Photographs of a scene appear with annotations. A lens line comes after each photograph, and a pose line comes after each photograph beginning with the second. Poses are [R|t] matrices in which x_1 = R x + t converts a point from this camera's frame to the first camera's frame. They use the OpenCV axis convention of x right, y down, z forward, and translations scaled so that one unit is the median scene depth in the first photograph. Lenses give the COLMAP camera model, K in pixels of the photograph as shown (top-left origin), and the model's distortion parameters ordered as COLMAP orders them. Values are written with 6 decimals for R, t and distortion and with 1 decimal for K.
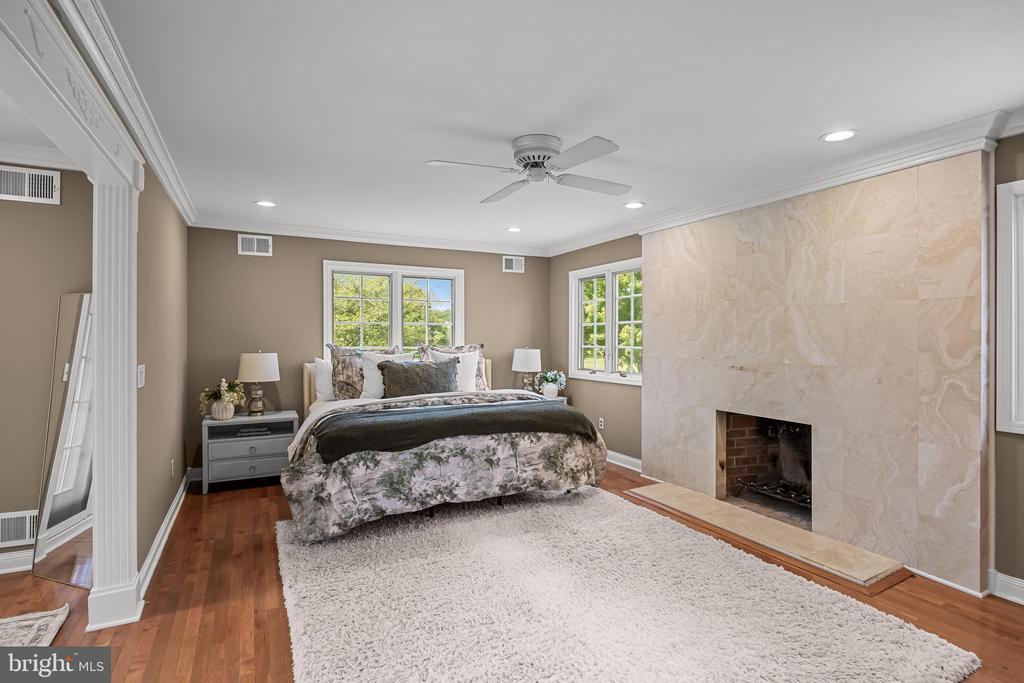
lens RADIAL K [[503.8, 0, 512.4], [0, 503.8, 337.5], [0, 0, 1]] dist [-0.017619, -0.000351]
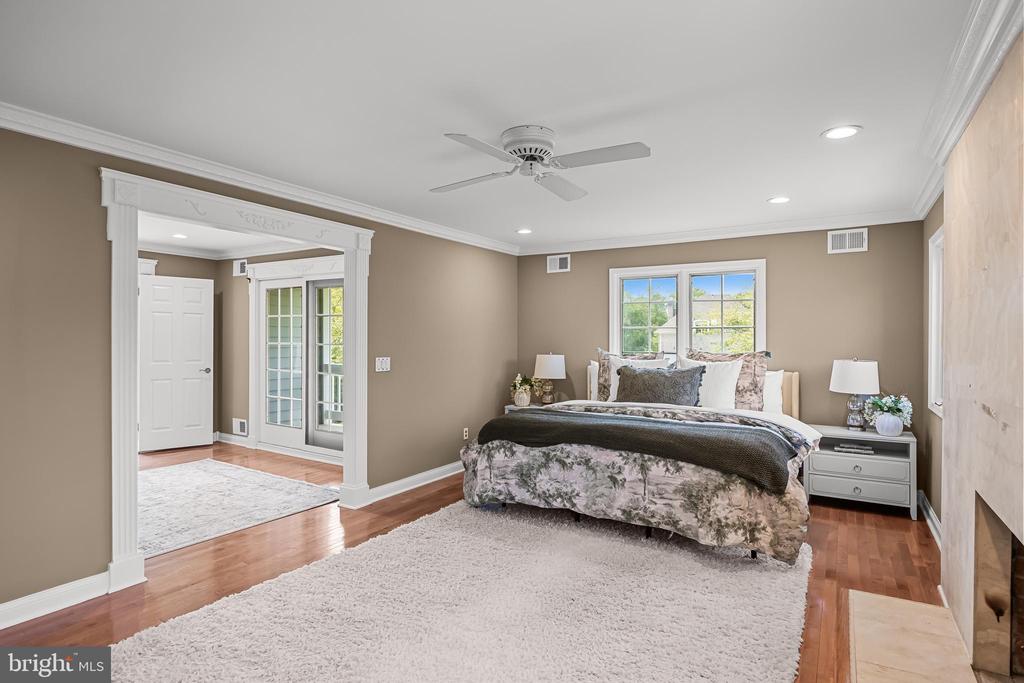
lens RADIAL K [[528.5, 0, 507.3], [0, 528.5, 342.7], [0, 0, 1]] dist [-0.011240, 0.000579]
pose [[0.502643, 0.007045, -0.864465, 0.667166], [-0.007924, 0.999962, 0.003542, -0.001289], [0.864458, 0.005069, 0.502680, 0.353302]]
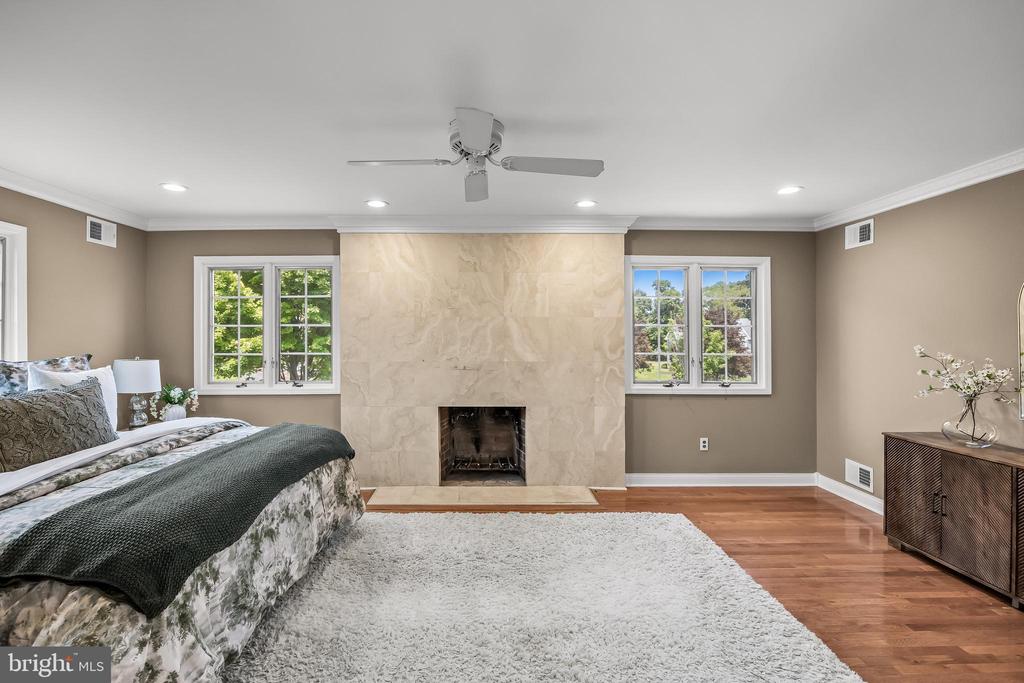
lens RADIAL K [[482.3, 0, 481.9], [0, 482.3, 343.0], [0, 0, 1]] dist [-0.017034, -0.000359]
pose [[0.459354, -0.007606, 0.888221, -0.535848], [0.003472, 0.999971, 0.006767, -0.004955], [-0.888247, -0.000025, 0.459367, 0.452248]]
